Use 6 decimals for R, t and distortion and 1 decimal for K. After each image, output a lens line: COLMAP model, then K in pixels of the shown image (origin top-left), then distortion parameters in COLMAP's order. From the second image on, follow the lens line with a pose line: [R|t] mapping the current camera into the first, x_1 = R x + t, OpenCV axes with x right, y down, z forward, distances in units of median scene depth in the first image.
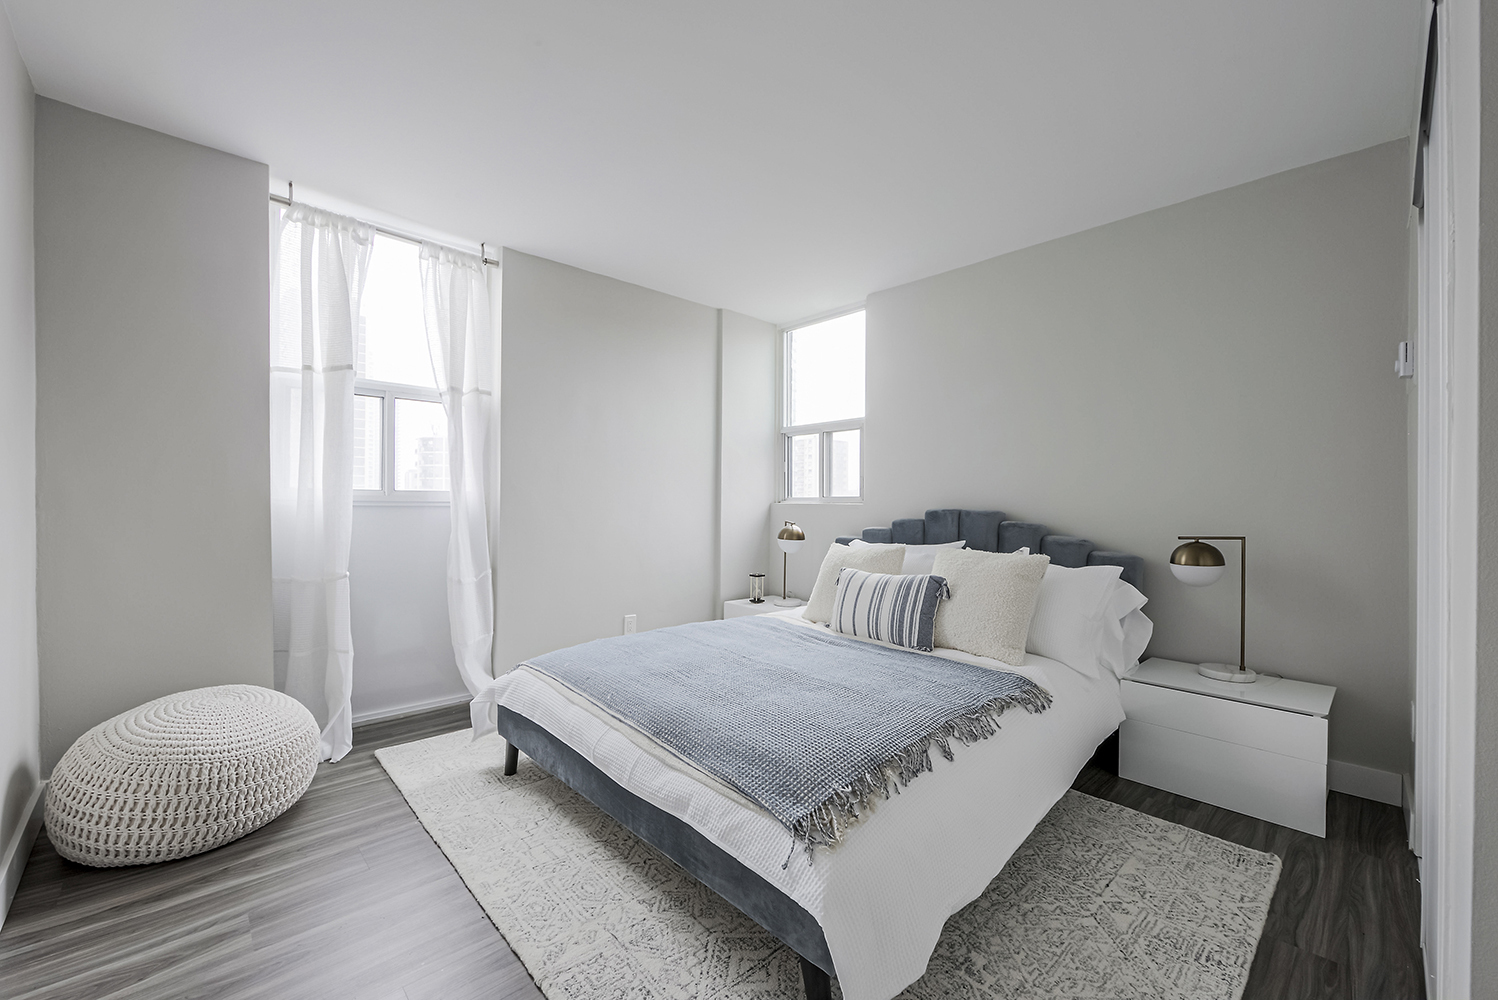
lens RADIAL K [[600.9, 0, 758.2], [0, 600.9, 502.9], [0, 0, 1]] dist [-0.001386, -0.000160]
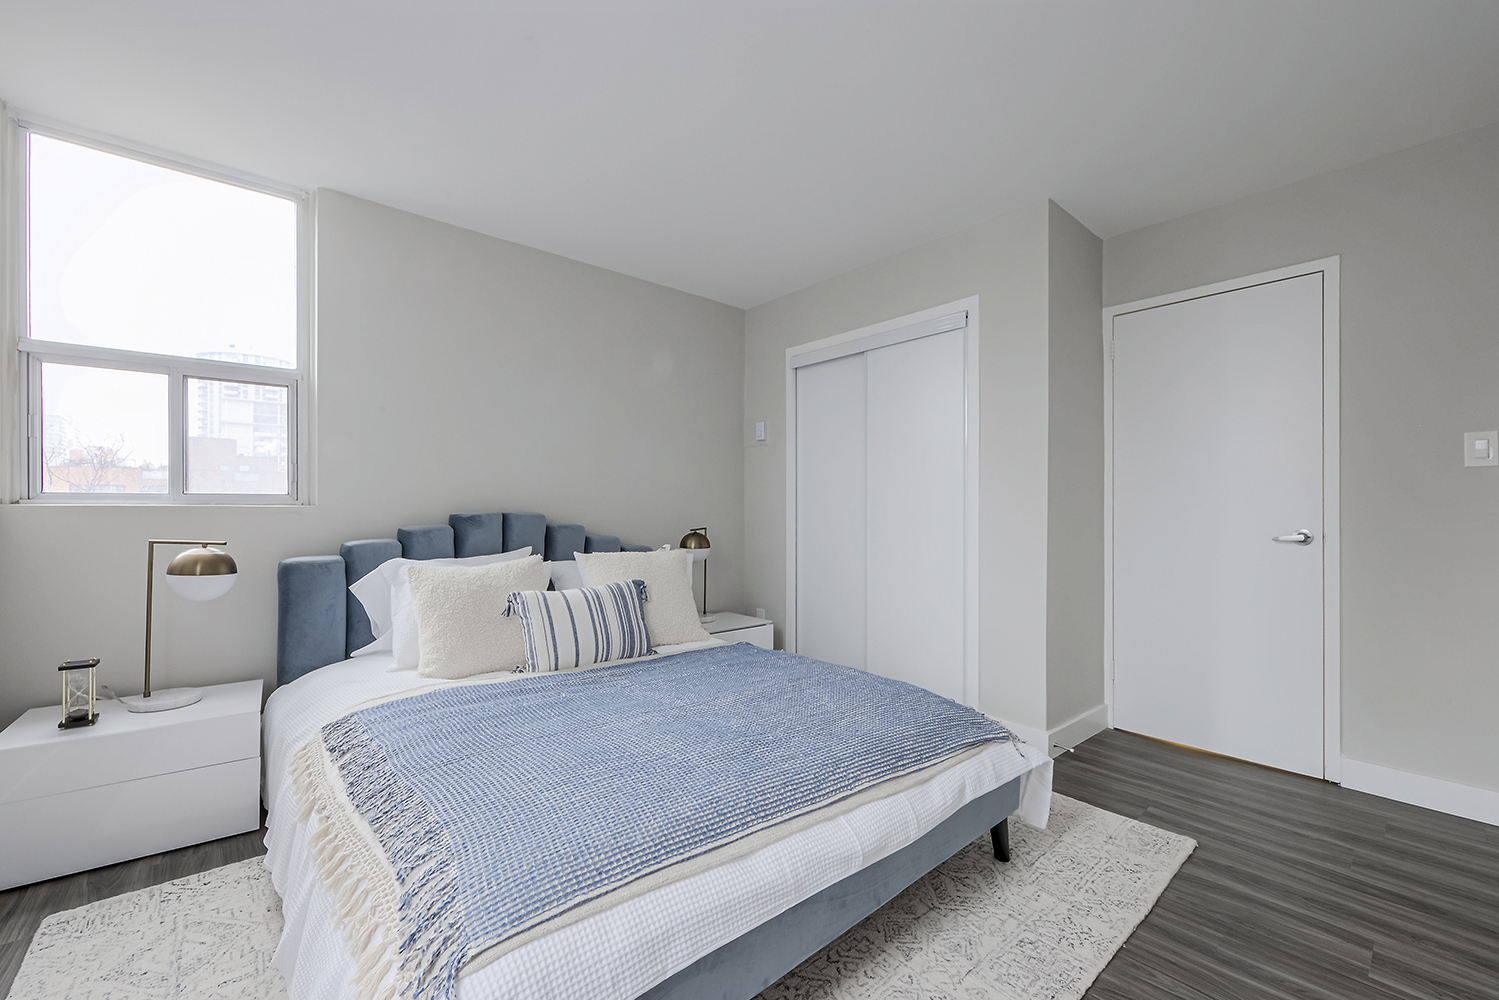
lens RADIAL K [[601.3, 0, 758.7], [0, 601.3, 502.9], [0, 0, 1]] dist [-0.001386, -0.000160]
pose [[0.040597, -0.001007, 0.999175, -0.541228], [-0.008682, 0.999961, 0.001360, -0.007583], [-0.999138, -0.008730, 0.040587, 0.586693]]
